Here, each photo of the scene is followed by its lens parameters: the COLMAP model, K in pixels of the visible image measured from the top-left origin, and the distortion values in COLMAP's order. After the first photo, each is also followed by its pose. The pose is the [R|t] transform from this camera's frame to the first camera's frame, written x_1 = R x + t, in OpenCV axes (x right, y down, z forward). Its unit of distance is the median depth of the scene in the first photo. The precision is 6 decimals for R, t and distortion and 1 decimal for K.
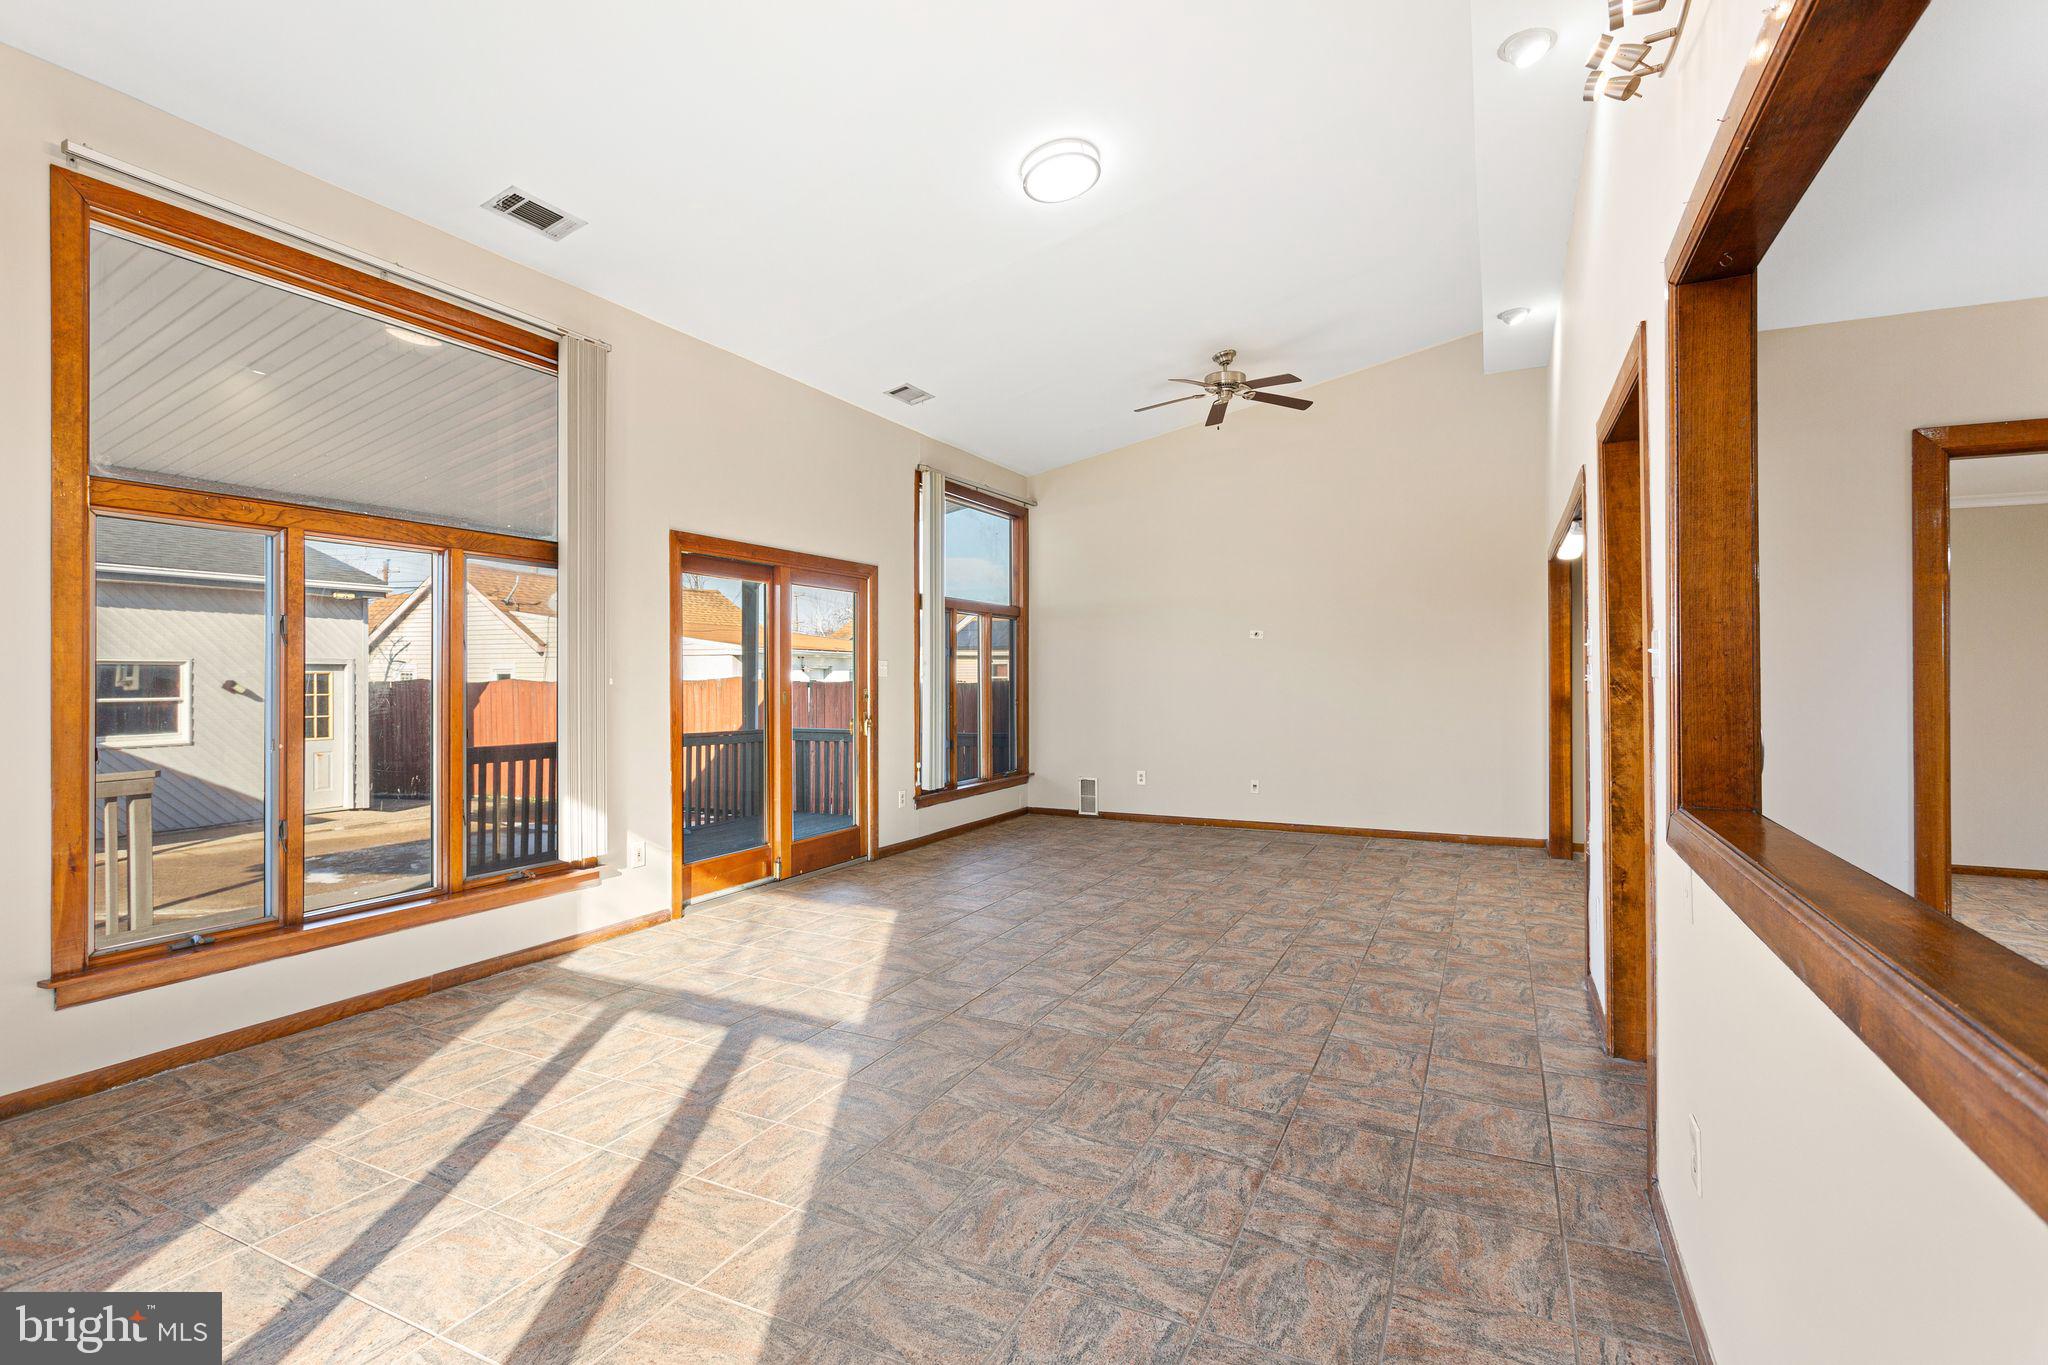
lens RADIAL K [[965.2, 0, 1015.5], [0, 965.2, 673.2], [0, 0, 1]] dist [0.003464, 0.003162]
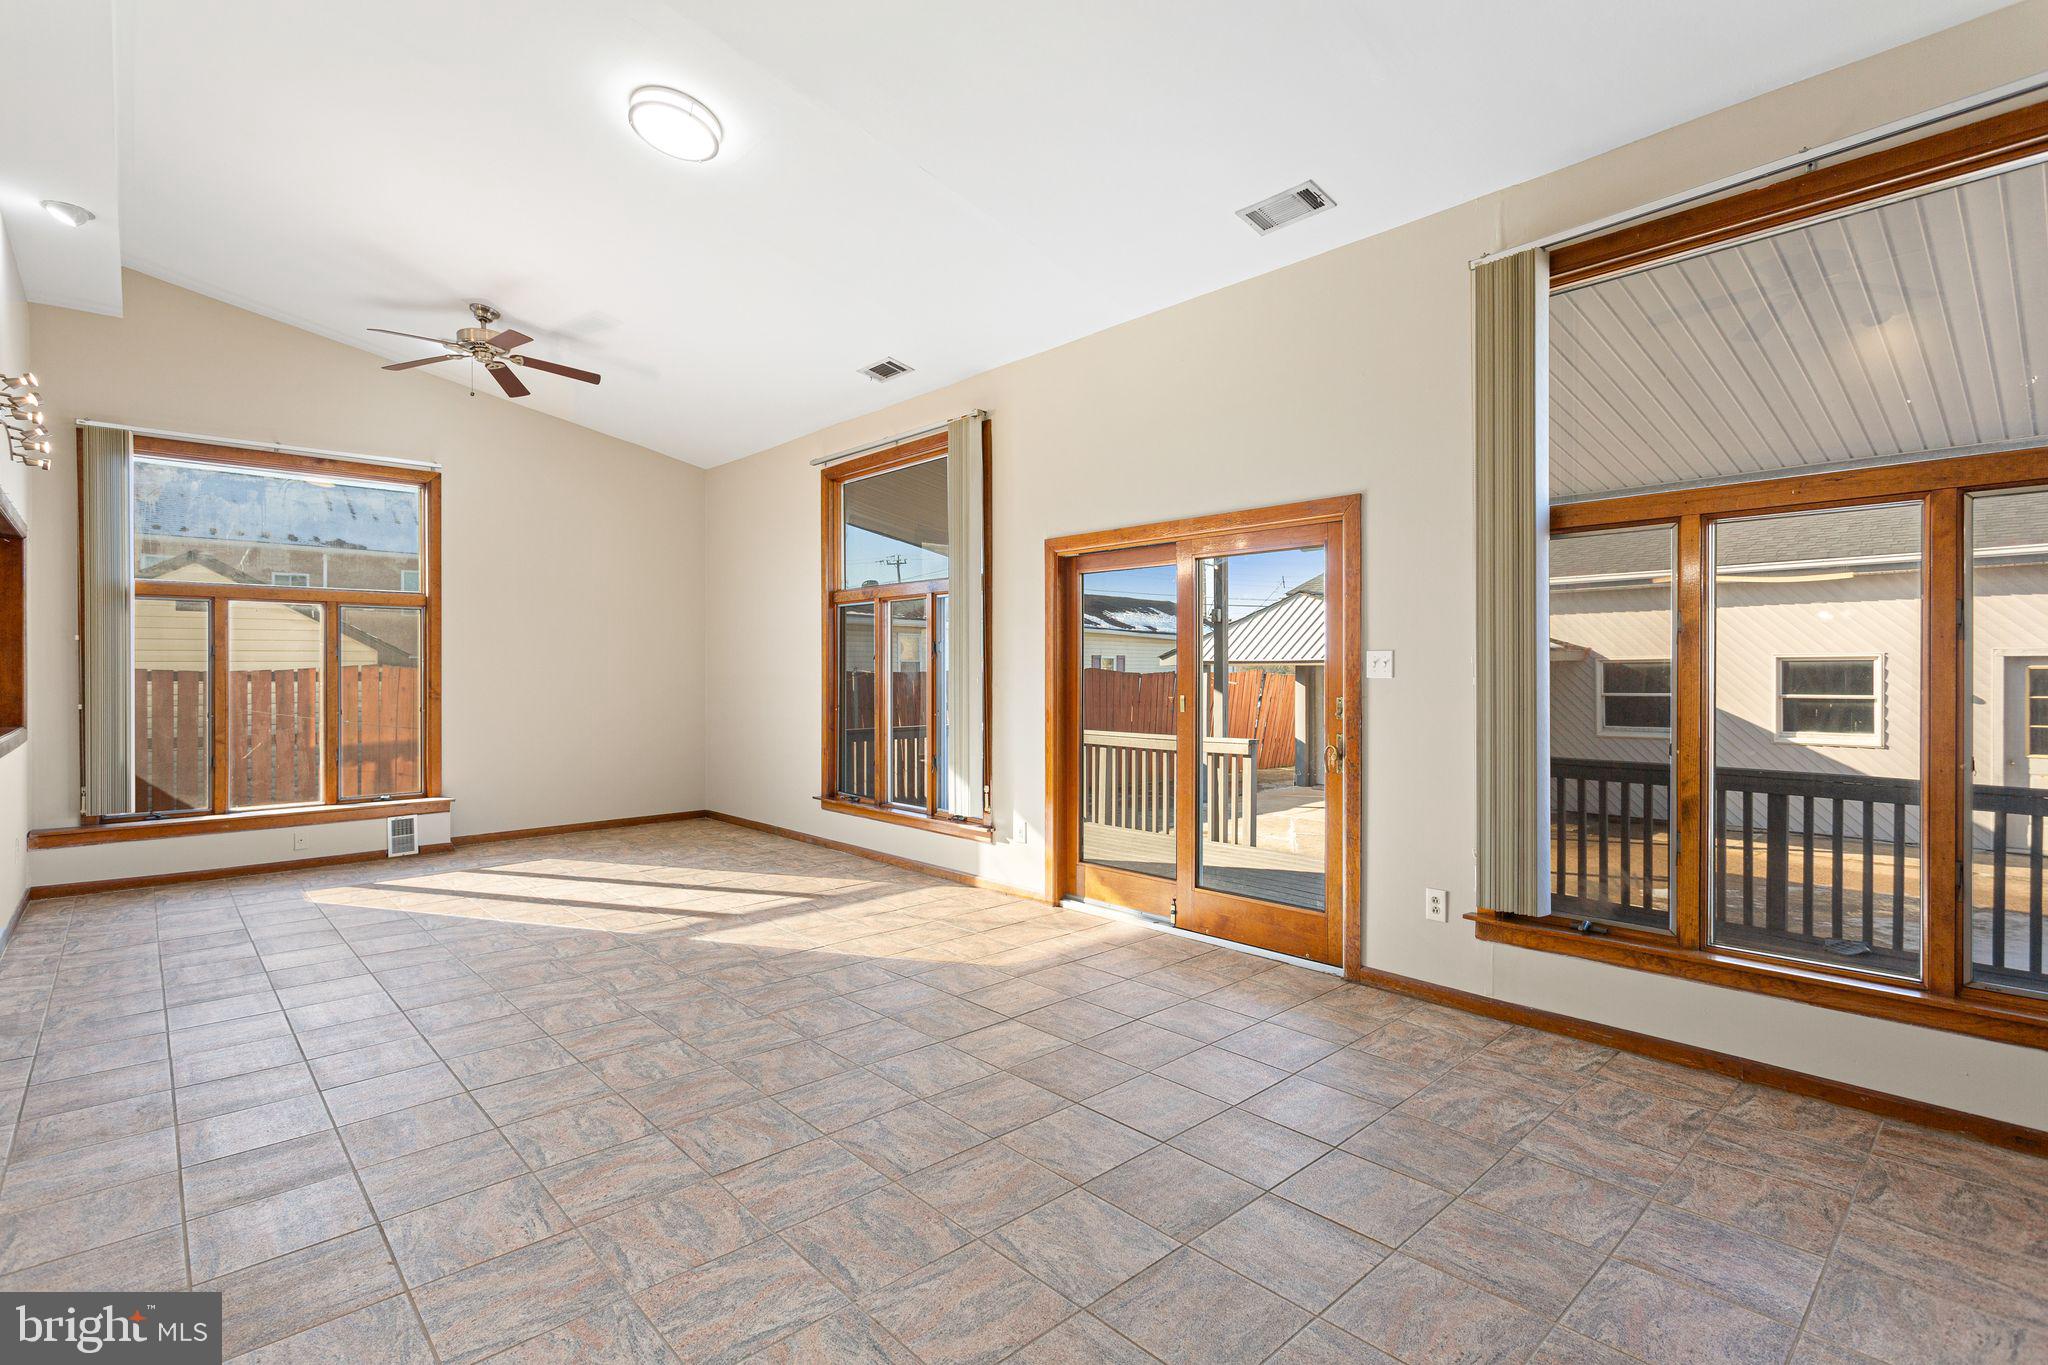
lens RADIAL K [[943.4, 0, 1022.9], [0, 943.4, 687.8], [0, 0, 1]] dist [-0.002614, 0.000862]
pose [[-0.345871, 0.016205, -0.938142, 0.591434], [0.004558, 0.999868, 0.015591, -0.001423], [0.938271, 0.001116, -0.345900, 1.242083]]
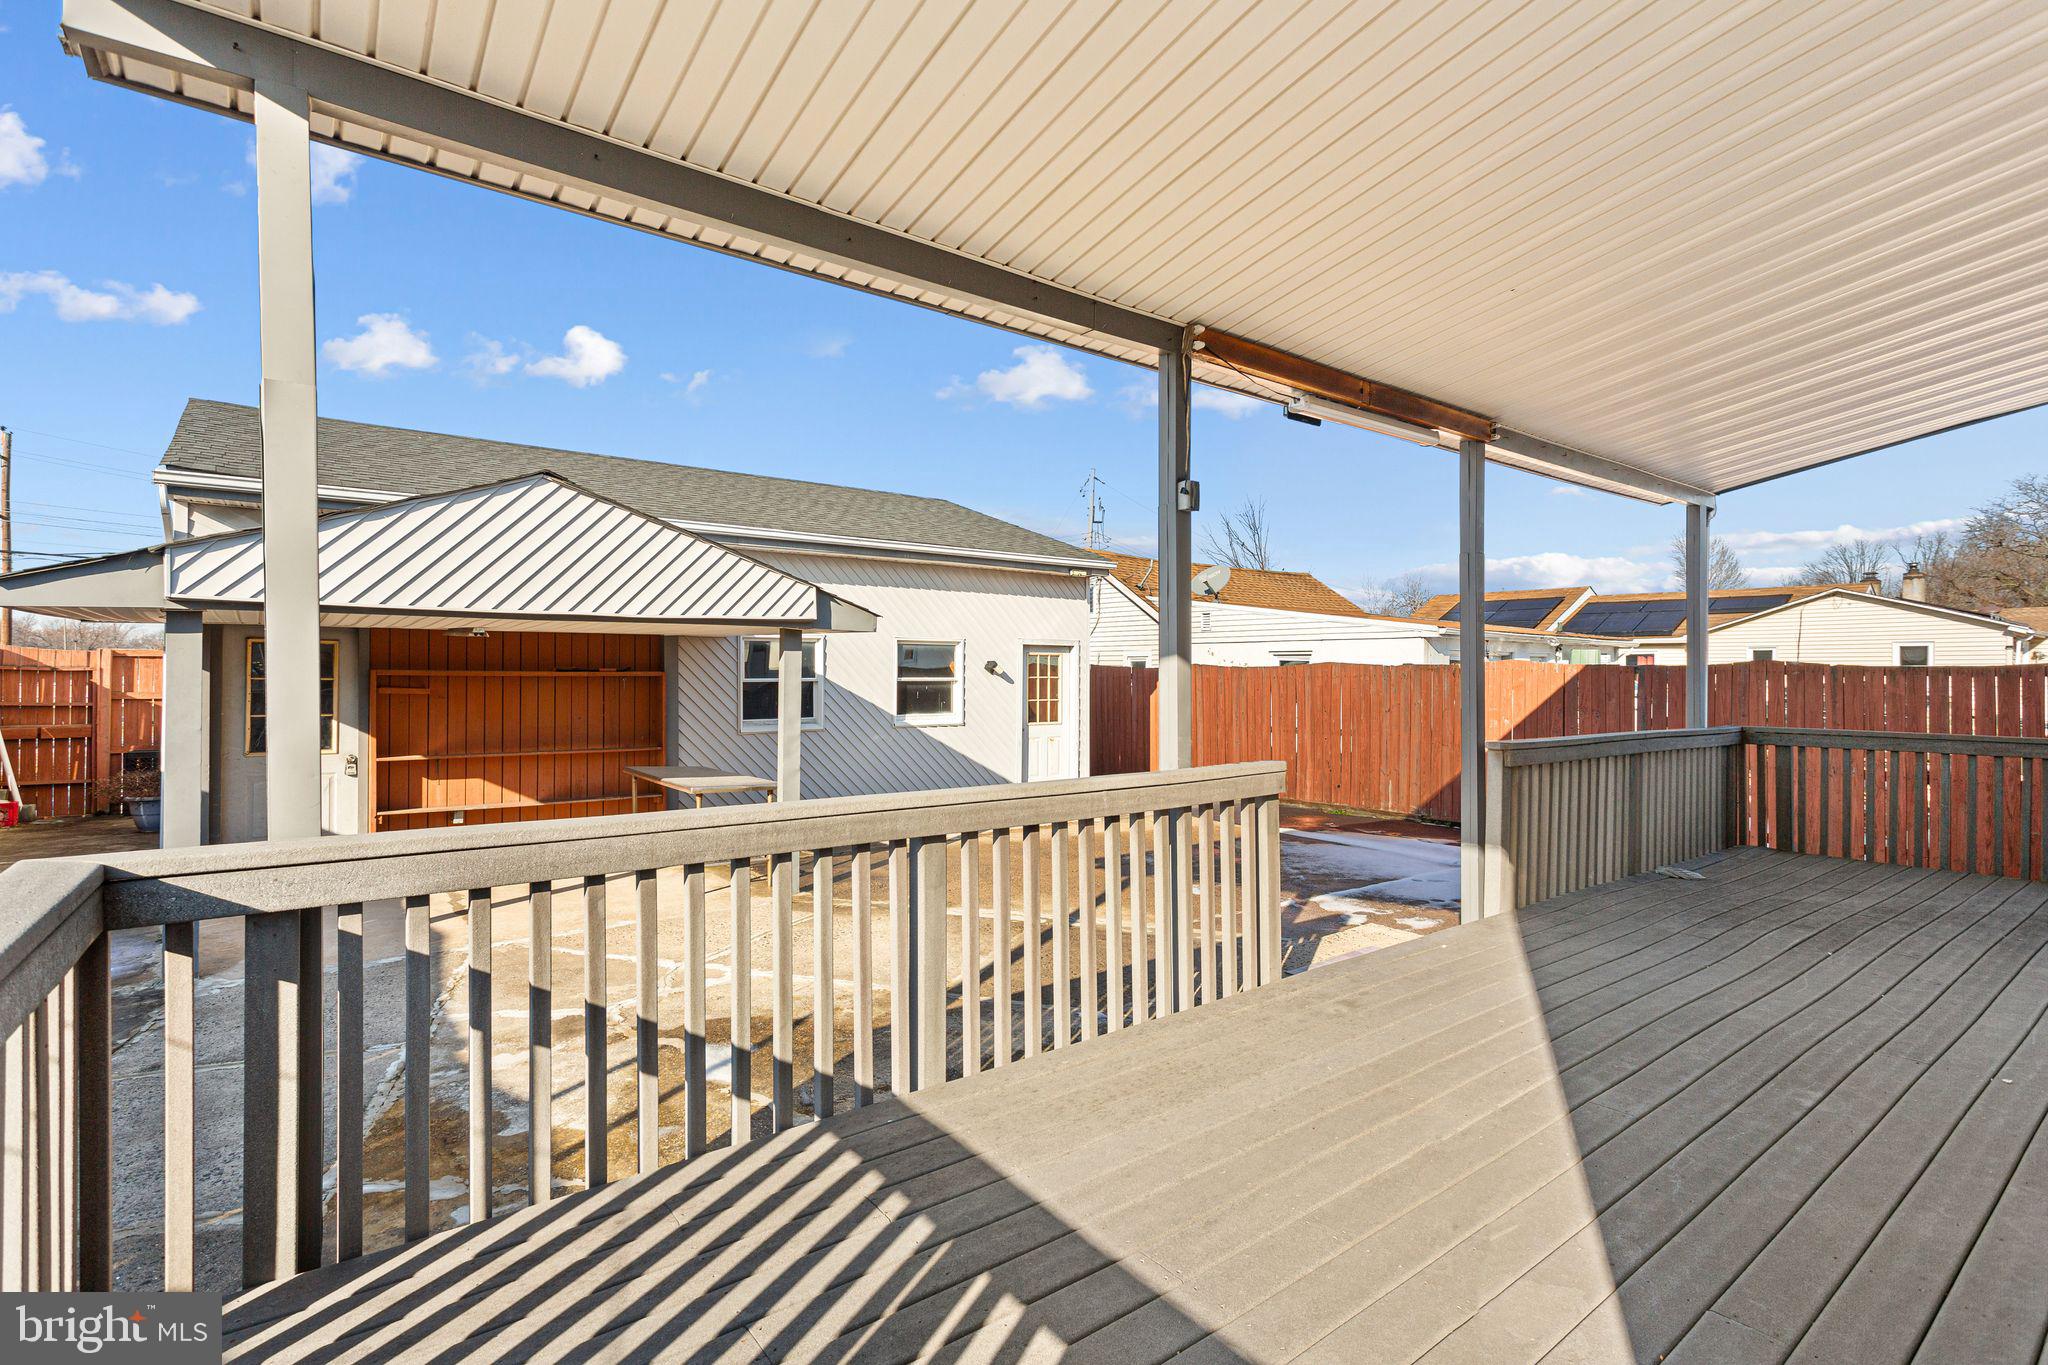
lens RADIAL K [[965.2, 0, 1024.7], [0, 965.2, 679.4], [0, 0, 1]] dist [0.003464, 0.003162]
pose [[0.894461, 0.007803, -0.447079, -0.786884], [-0.002811, 0.999926, 0.011827, 0.032627], [0.447138, -0.009322, 0.894417, 0.300582]]
